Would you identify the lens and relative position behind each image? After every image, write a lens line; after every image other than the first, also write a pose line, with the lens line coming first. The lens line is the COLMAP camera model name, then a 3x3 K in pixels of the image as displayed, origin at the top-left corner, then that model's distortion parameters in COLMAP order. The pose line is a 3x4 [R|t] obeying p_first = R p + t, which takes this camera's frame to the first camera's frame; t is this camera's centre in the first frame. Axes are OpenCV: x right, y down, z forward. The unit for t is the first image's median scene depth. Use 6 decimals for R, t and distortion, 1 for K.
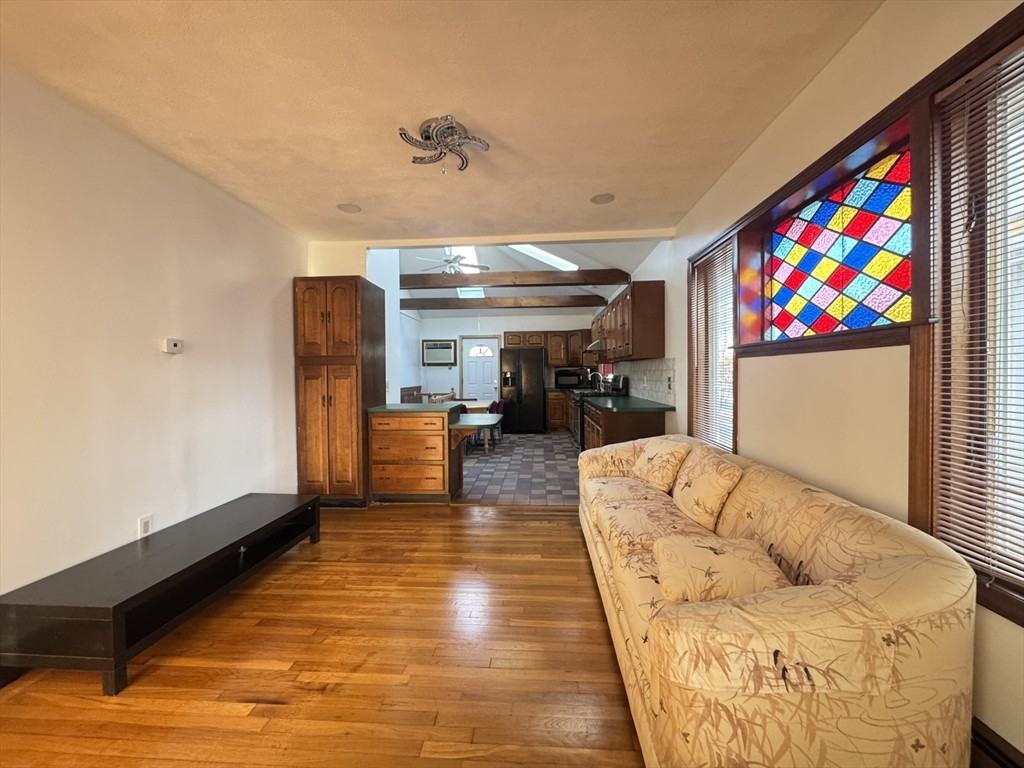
lens RADIAL K [[408.0, 0, 511.0], [0, 408.0, 381.5], [0, 0, 1]] dist [-0.006894, 0.000329]
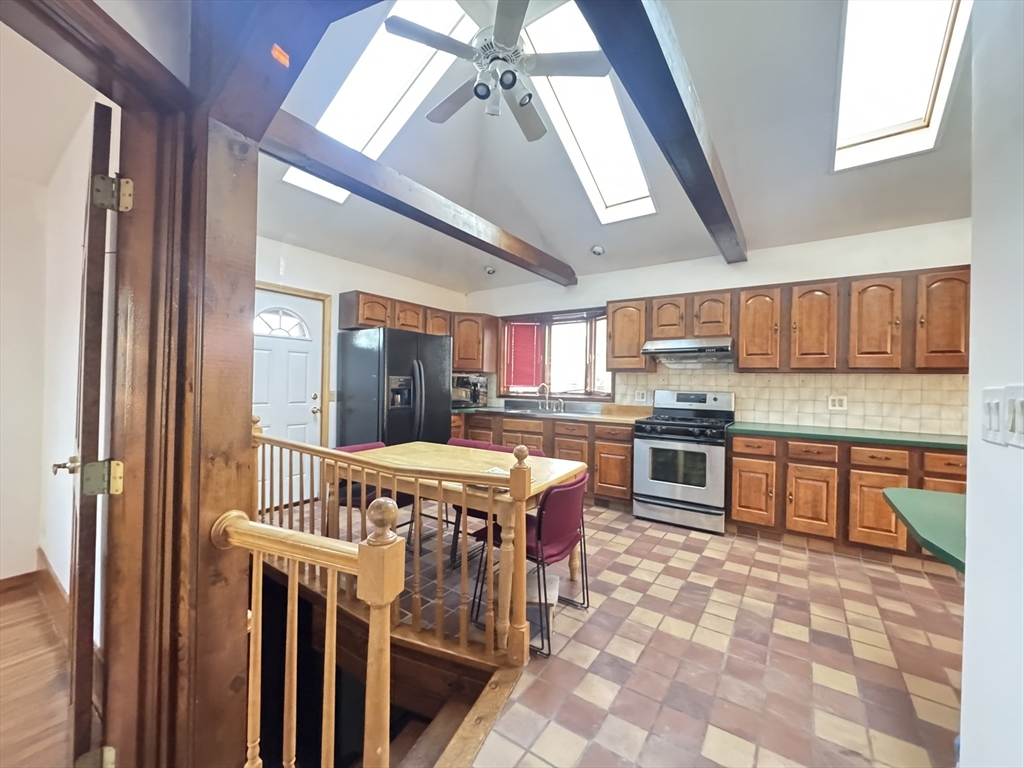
lens RADIAL K [[408.0, 0, 512.0], [0, 408.0, 383.8], [0, 0, 1]] dist [-0.006894, 0.000329]
pose [[0.521369, 0.017557, 0.853151, -0.775820], [-0.010013, 0.999845, -0.014456, -0.023565], [-0.853273, -0.001006, 0.521464, 1.457108]]
